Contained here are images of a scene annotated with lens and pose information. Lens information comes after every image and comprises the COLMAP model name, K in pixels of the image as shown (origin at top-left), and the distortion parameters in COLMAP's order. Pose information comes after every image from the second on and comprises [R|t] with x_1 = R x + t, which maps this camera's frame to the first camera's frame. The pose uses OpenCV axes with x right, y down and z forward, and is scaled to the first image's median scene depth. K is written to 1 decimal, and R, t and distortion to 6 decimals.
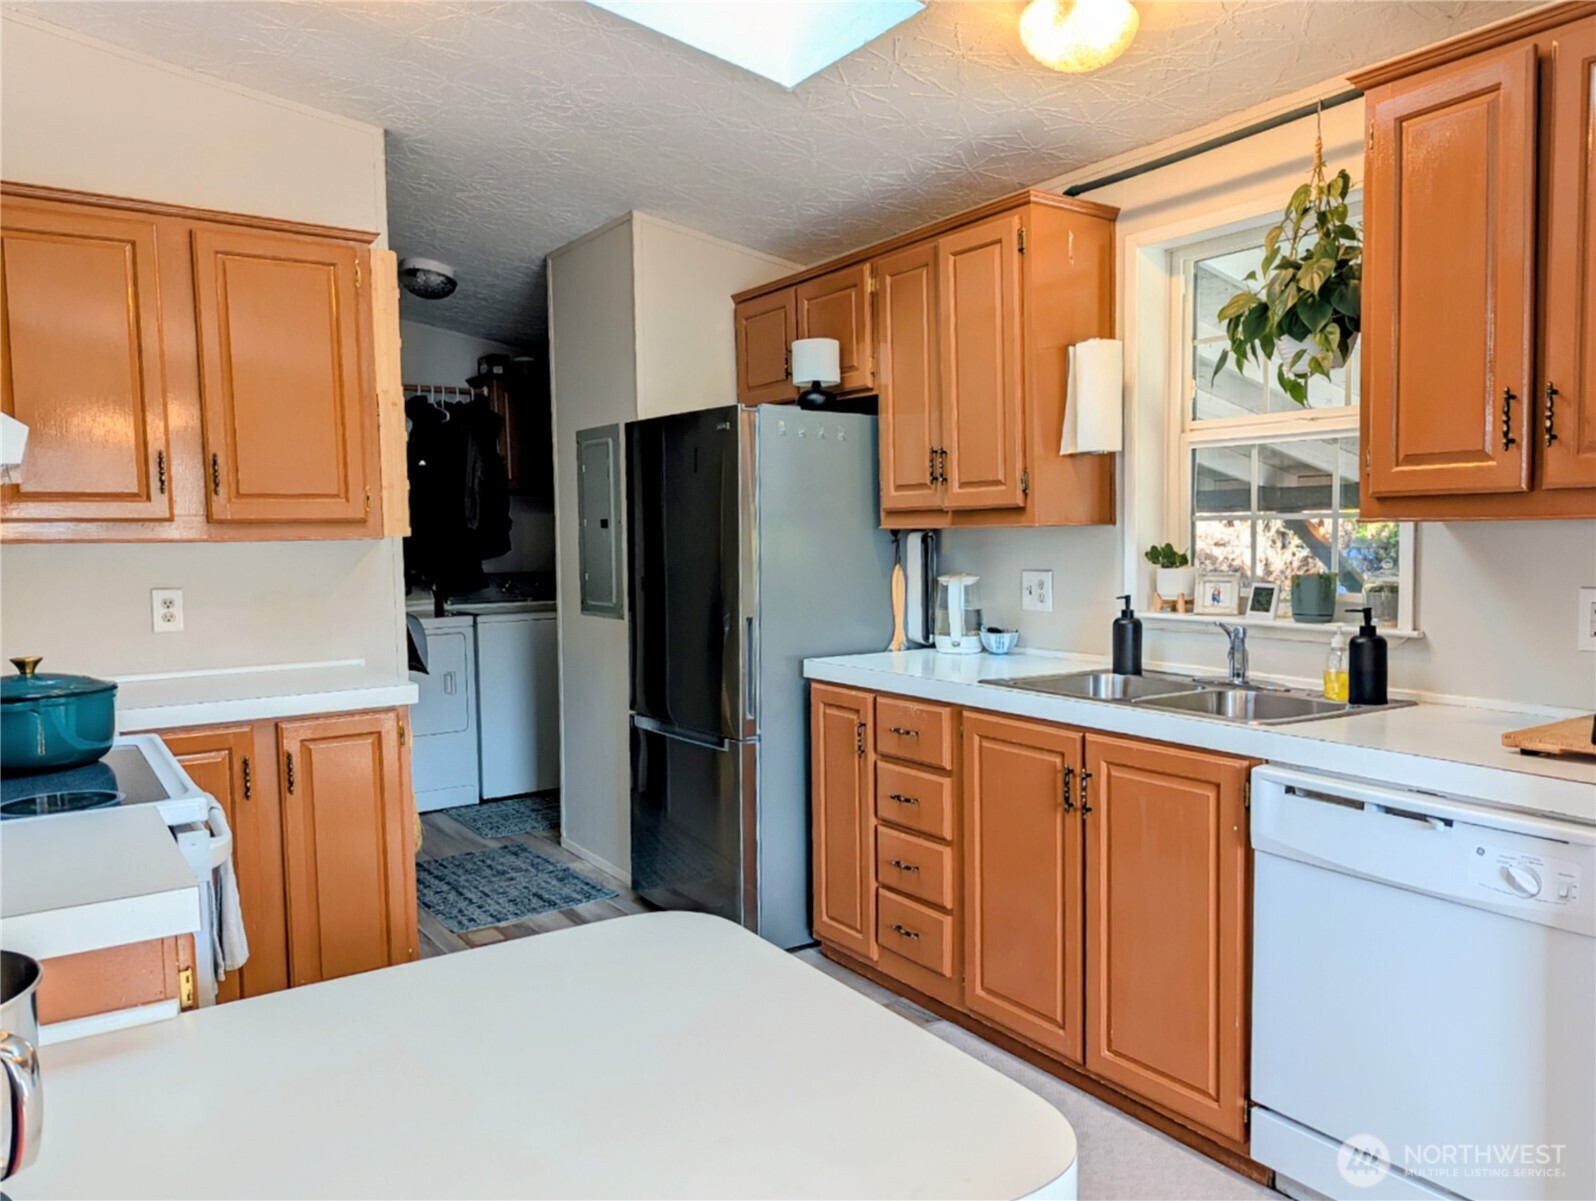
lens RADIAL K [[1200.3, 0, 792.8], [0, 1200.3, 607.7], [0, 0, 1]] dist [0.057565, -0.051520]
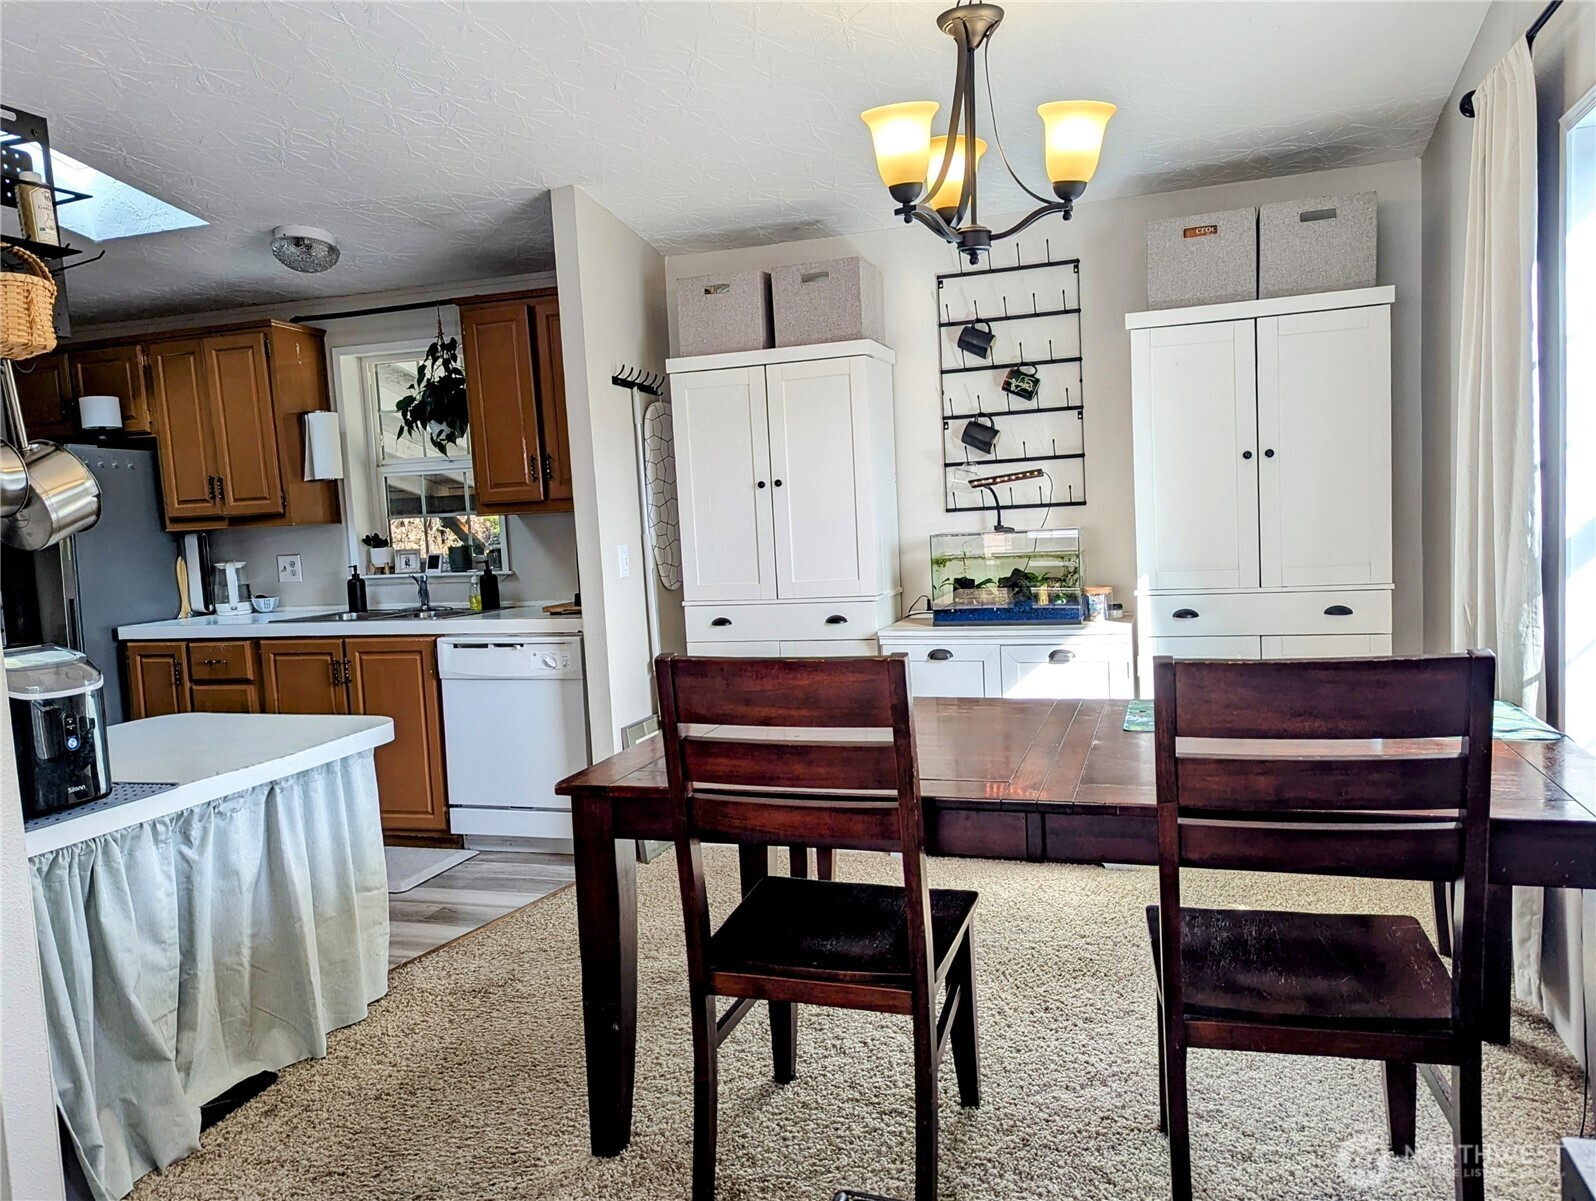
lens RADIAL K [[1200.3, 0, 801.5], [0, 1200.3, 611.1], [0, 0, 1]] dist [0.057565, -0.051520]
pose [[0.781093, -0.078657, 0.619441, -0.278349], [0.080482, 0.996441, 0.025044, 0.060601], [-0.619206, 0.030292, 0.784644, -0.686511]]
